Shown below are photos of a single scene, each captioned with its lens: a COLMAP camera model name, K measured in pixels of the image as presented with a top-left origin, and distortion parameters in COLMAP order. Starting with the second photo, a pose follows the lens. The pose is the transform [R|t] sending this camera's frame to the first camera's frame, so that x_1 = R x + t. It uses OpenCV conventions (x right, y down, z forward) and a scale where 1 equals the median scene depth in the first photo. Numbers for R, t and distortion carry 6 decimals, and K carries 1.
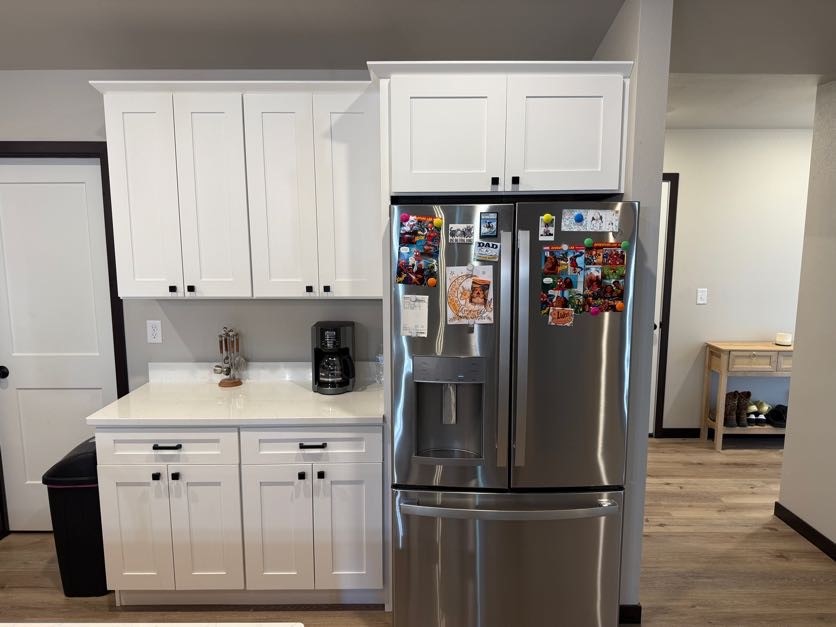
lens RADIAL K [[586.9, 0, 418.0], [0, 586.9, 313.5], [0, 0, 1]] dist [0.060343, -0.072540]
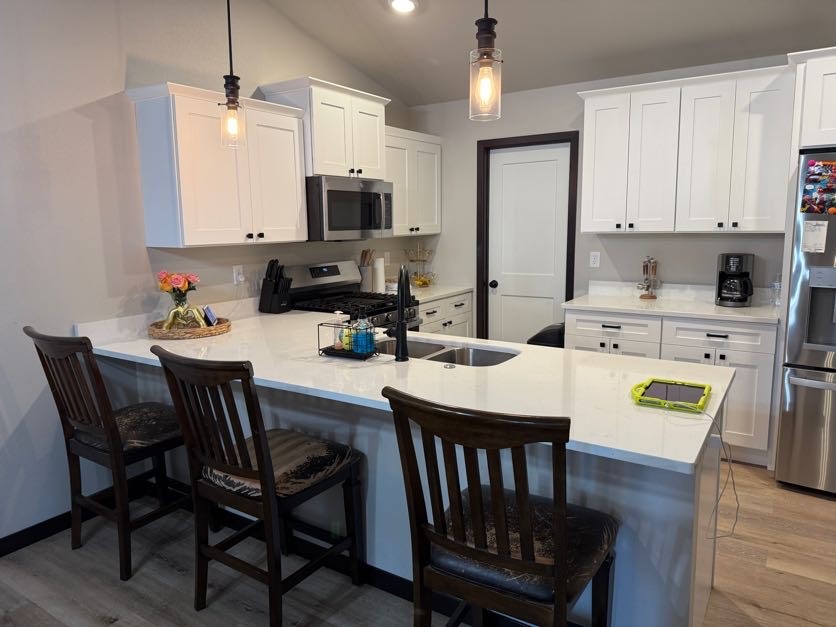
lens RADIAL K [[601.5, 0, 405.3], [0, 601.5, 306.2], [0, 0, 1]] dist [0.003273, -0.006202]
pose [[0.829705, 0.068434, -0.553991, -0.007569], [-0.065952, 0.997523, 0.024448, 0.168172], [0.554292, 0.016252, 0.832164, -0.583896]]
